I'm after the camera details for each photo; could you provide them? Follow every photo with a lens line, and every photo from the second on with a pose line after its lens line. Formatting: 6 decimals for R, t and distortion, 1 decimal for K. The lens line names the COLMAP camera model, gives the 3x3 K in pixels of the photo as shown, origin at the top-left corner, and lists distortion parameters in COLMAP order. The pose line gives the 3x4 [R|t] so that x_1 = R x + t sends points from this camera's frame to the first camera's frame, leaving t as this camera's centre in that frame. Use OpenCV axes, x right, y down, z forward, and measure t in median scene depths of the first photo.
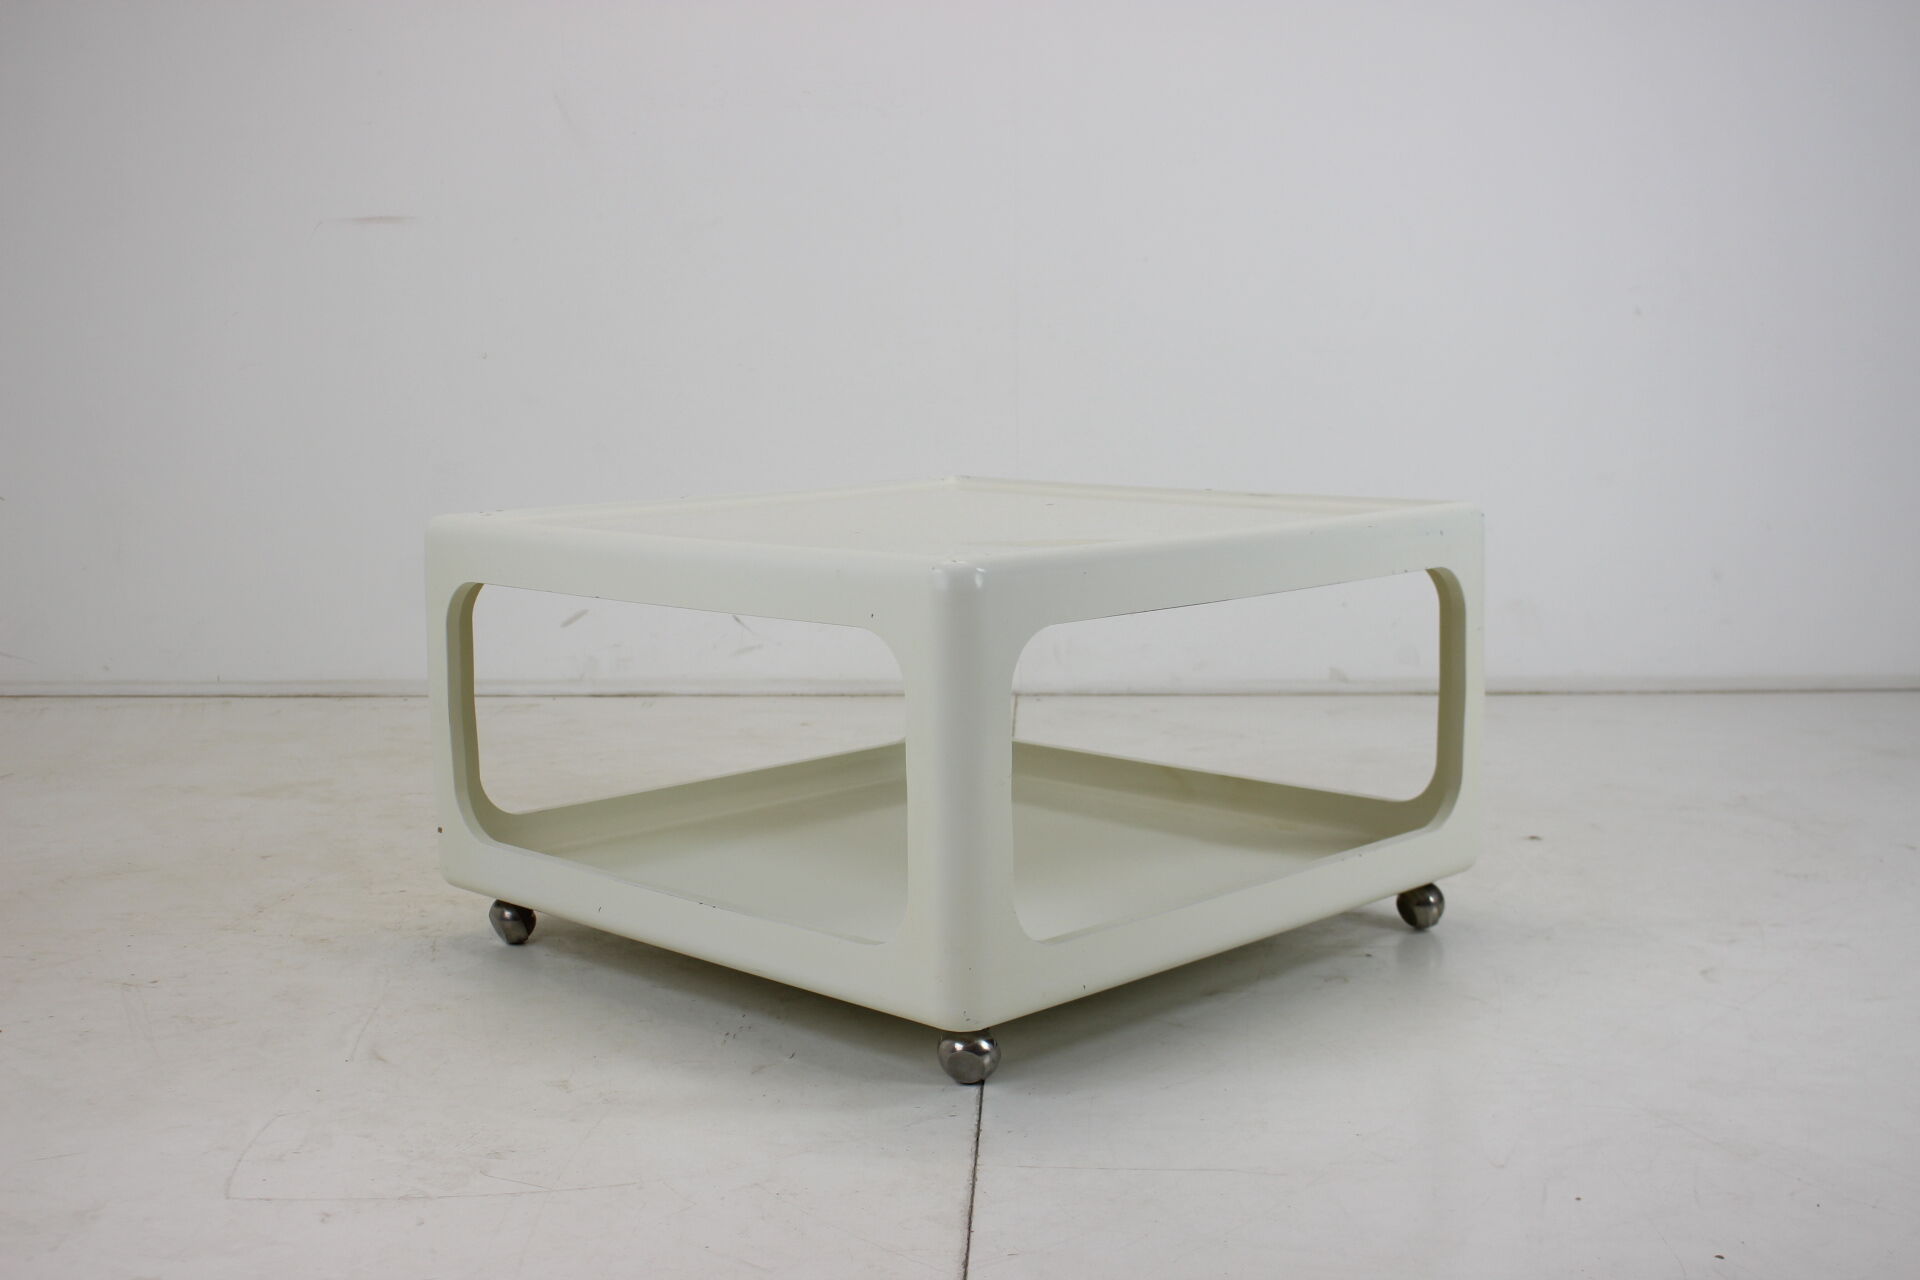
lens RADIAL K [[2248.1, 0, 963.1], [0, 2248.1, 655.4], [0, 0, 1]] dist [-0.060204, 0.000000]
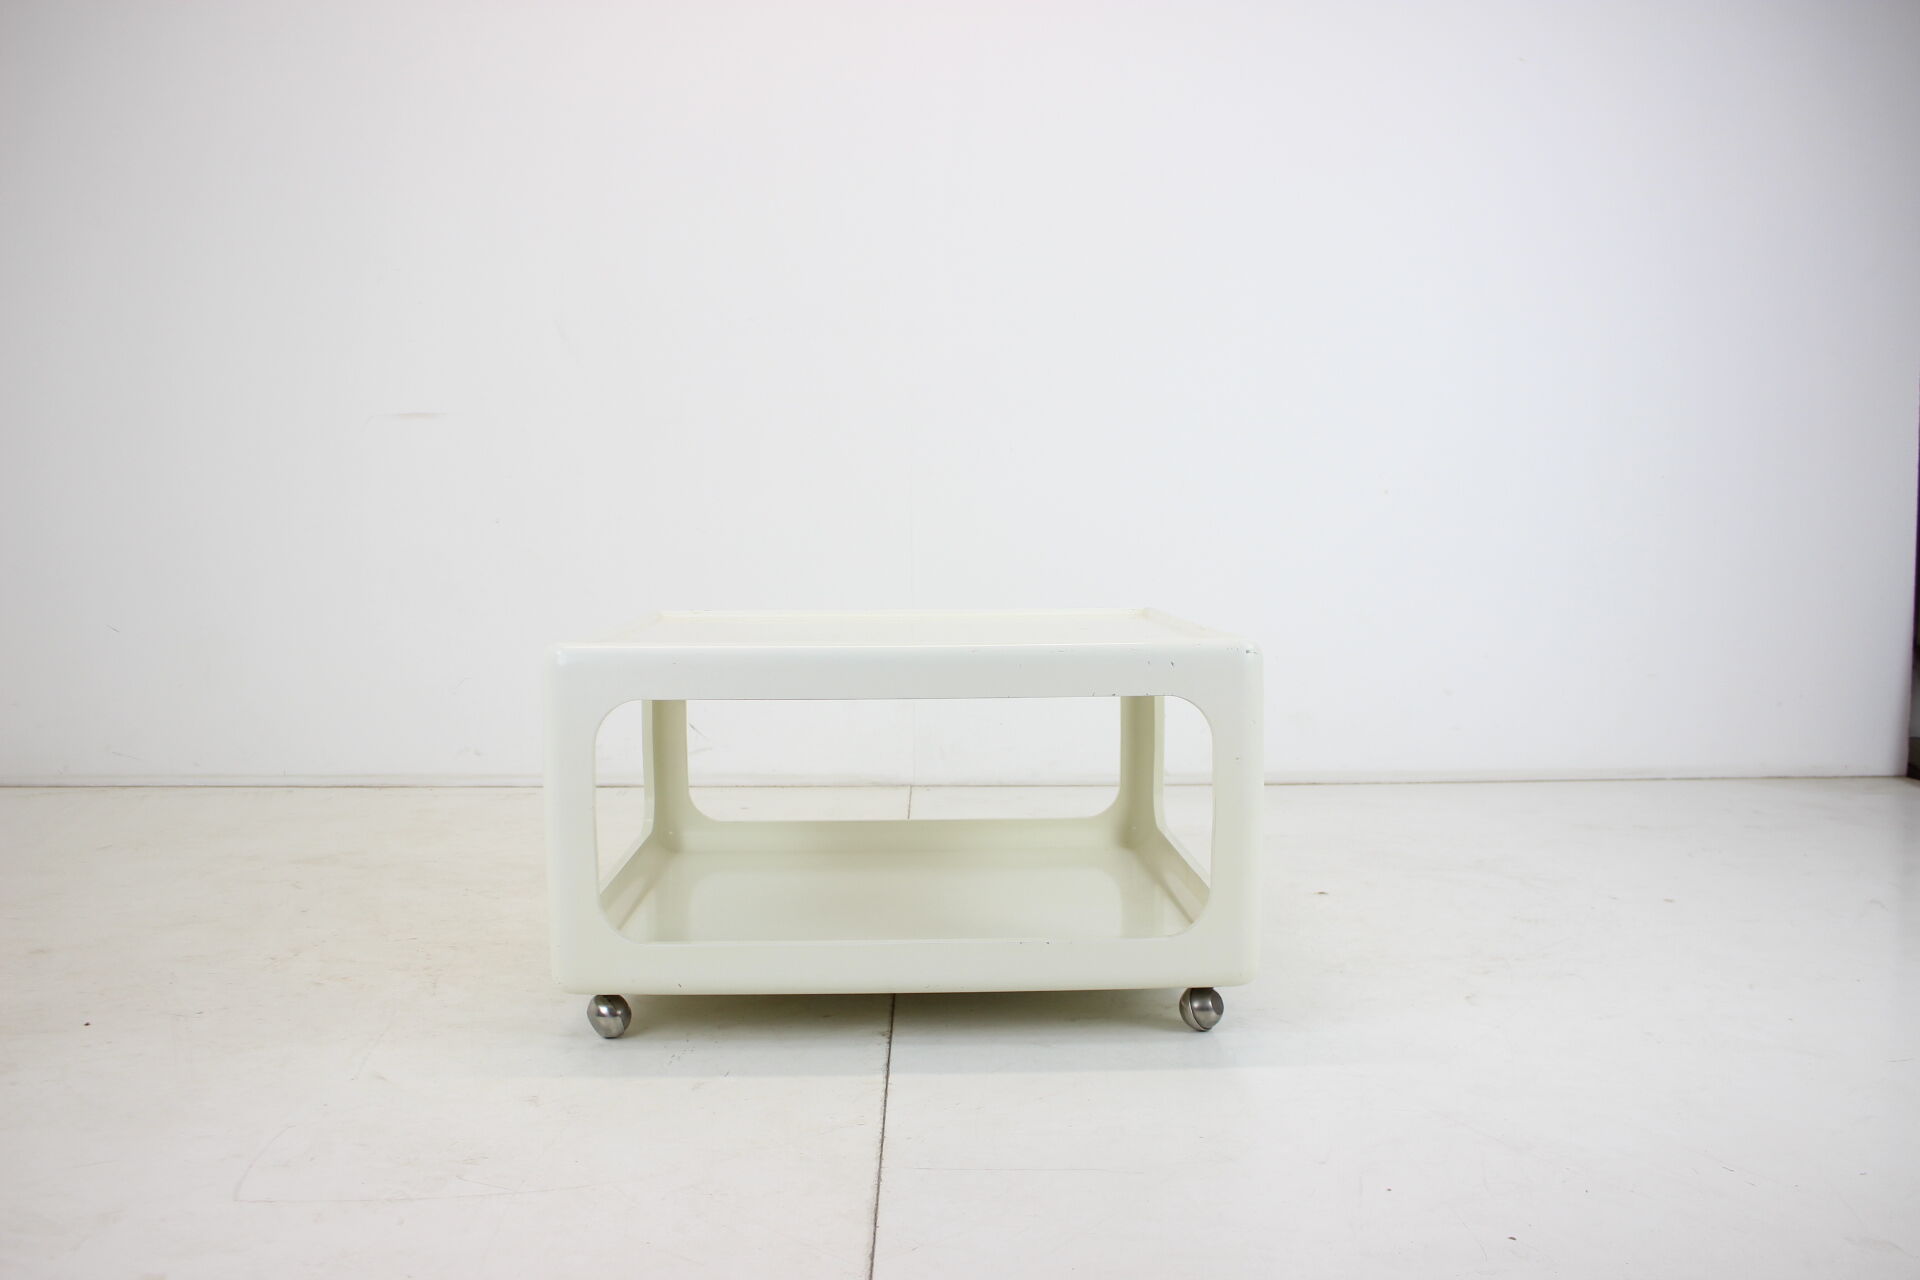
lens RADIAL K [[1666.2, 0, 954.3], [0, 1666.2, 672.2], [0, 0, 1]] dist [-0.106559, 0.064854]
pose [[0.998715, 0.002212, 0.050624, -0.000138], [0.000686, 0.998365, -0.057155, 0.012139], [-0.050668, 0.057116, 0.997081, 0.083503]]
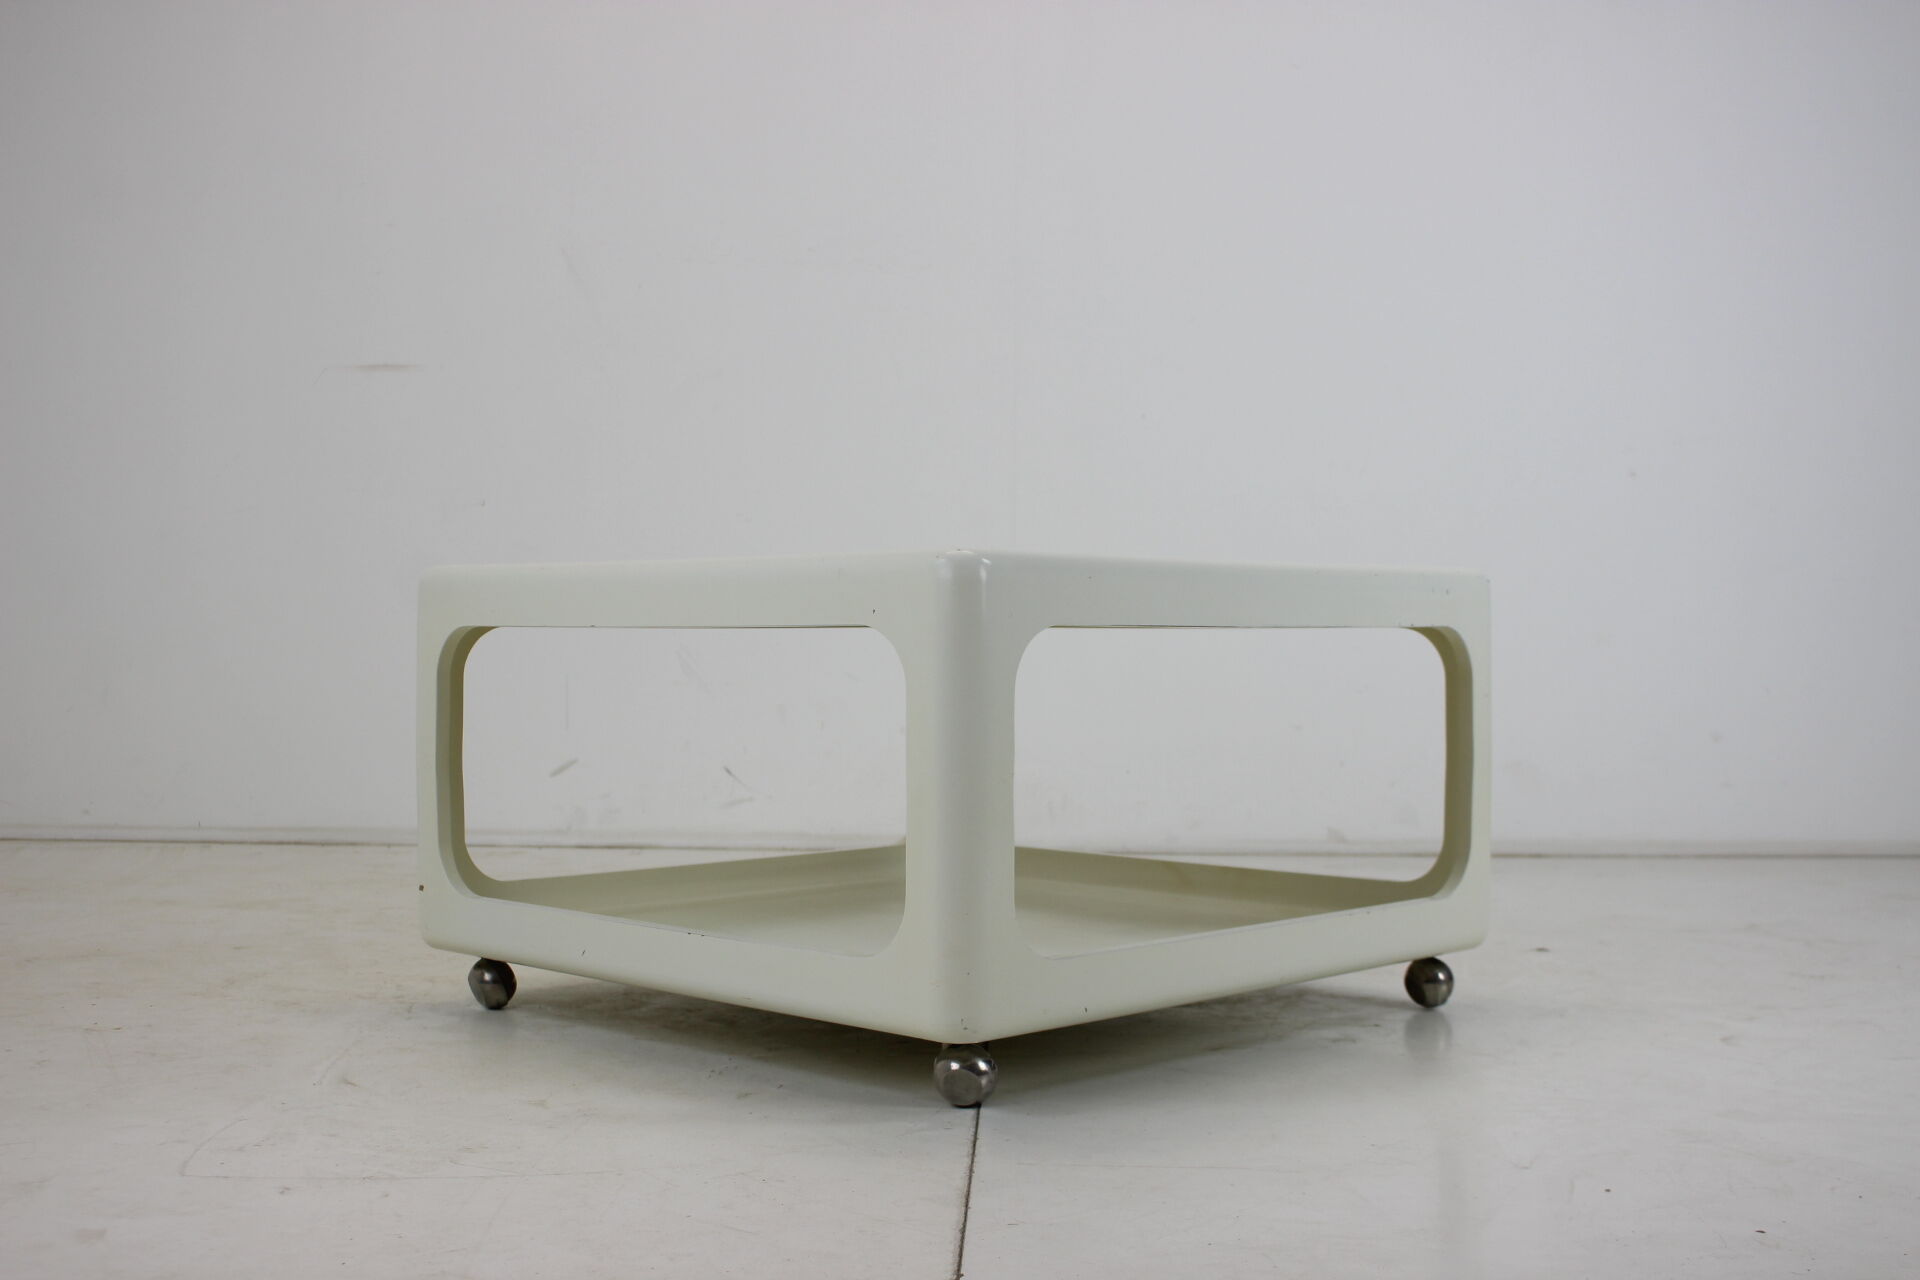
lens RADIAL K [[2248.1, 0, 968.1], [0, 2248.1, 639.0], [0, 0, 1]] dist [-0.060204, 0.000000]
pose [[0.999860, 0.015402, 0.006534, -0.004196], [-0.014426, 0.991464, -0.129583, 0.091682], [-0.008474, 0.129470, 0.991547, 0.020472]]
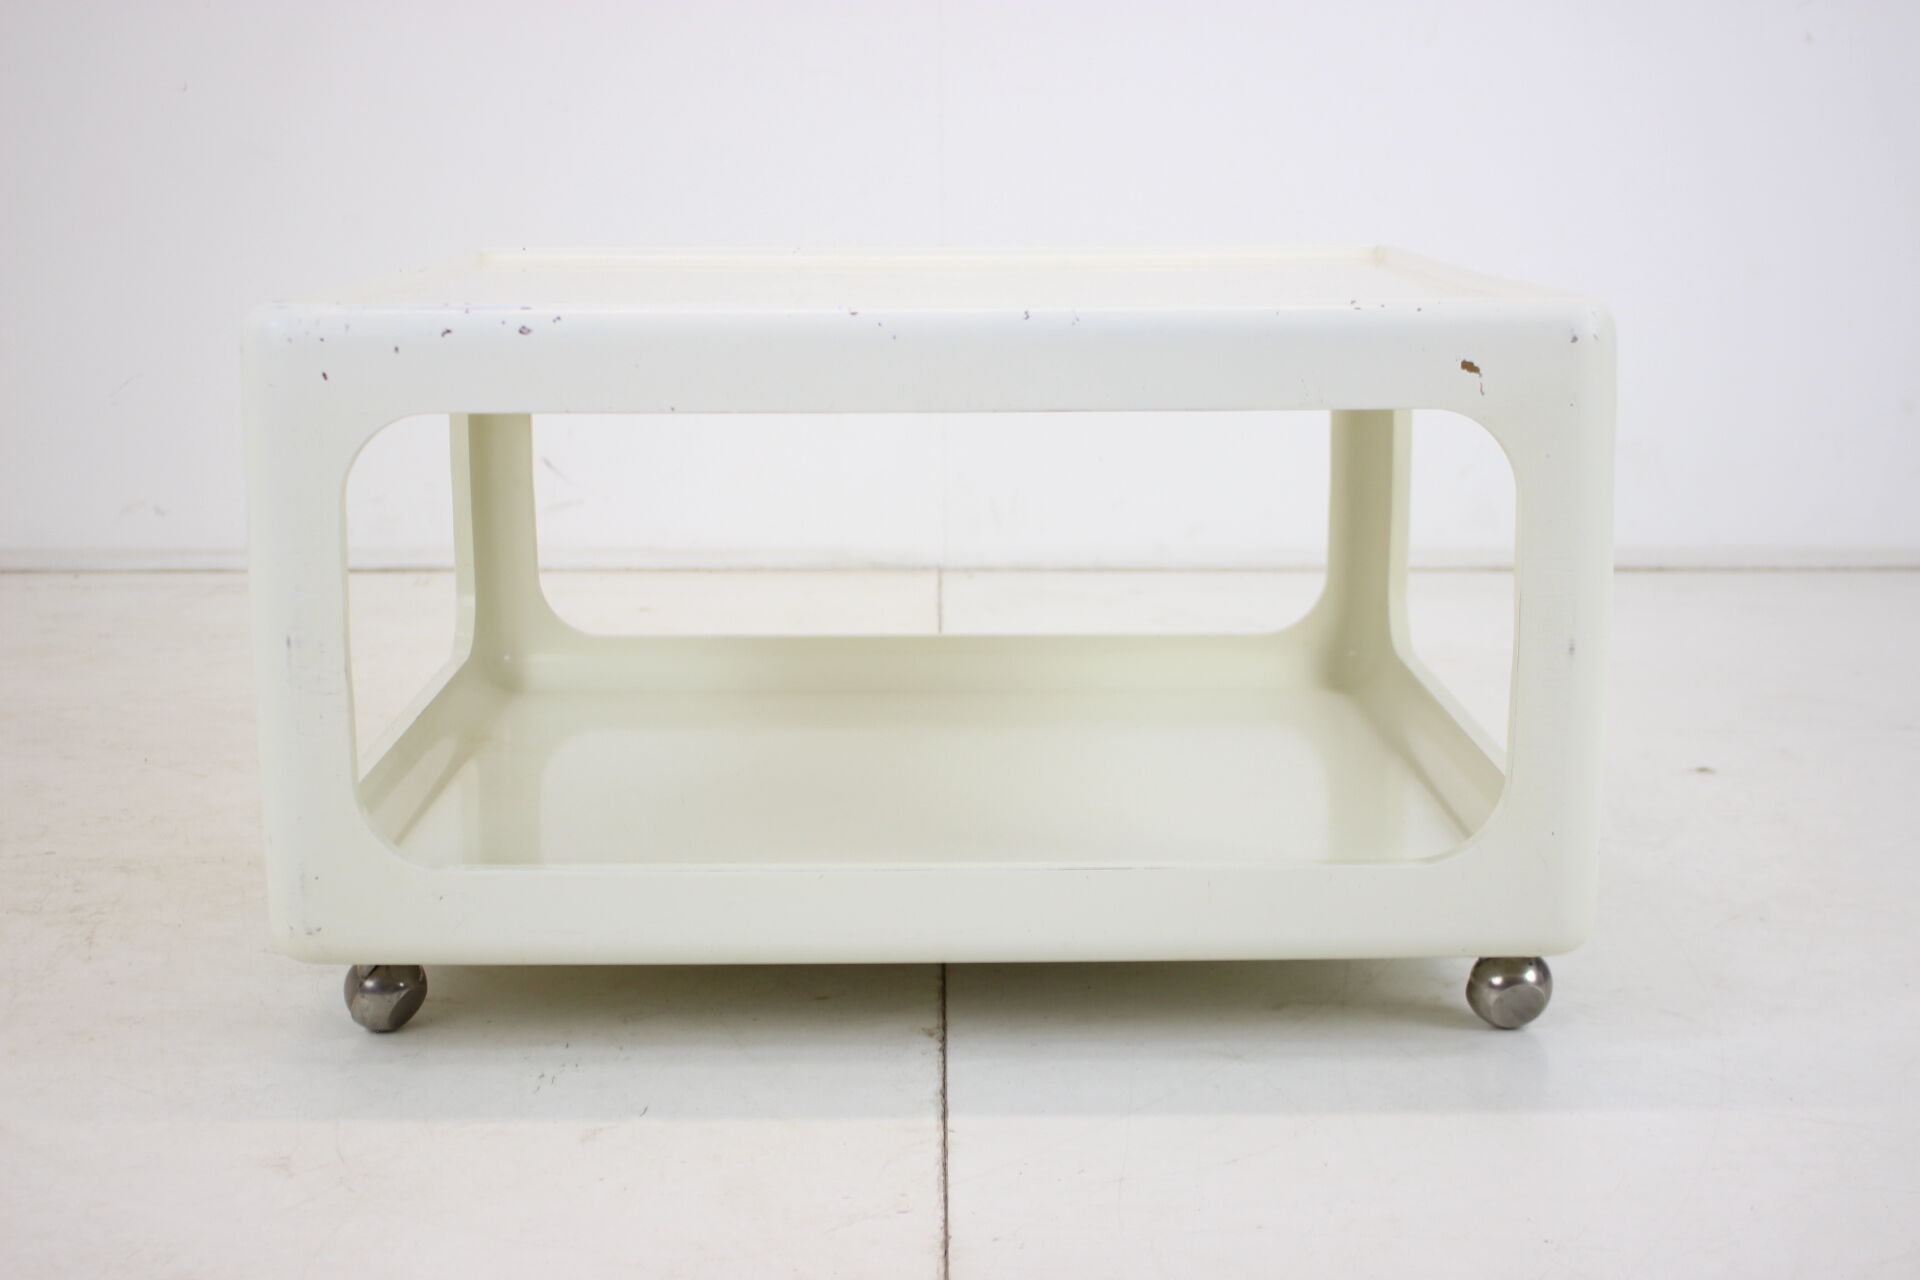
lens RADIAL K [[2858.5, 0, 970.9], [0, 2858.5, 657.8], [0, 0, 1]] dist [-0.018574, 0.000000]
pose [[0.998819, 0.000242, 0.048579, -0.018360], [-0.002338, 0.999069, 0.043083, 0.010647], [-0.048524, -0.043146, 0.997890, 0.151215]]
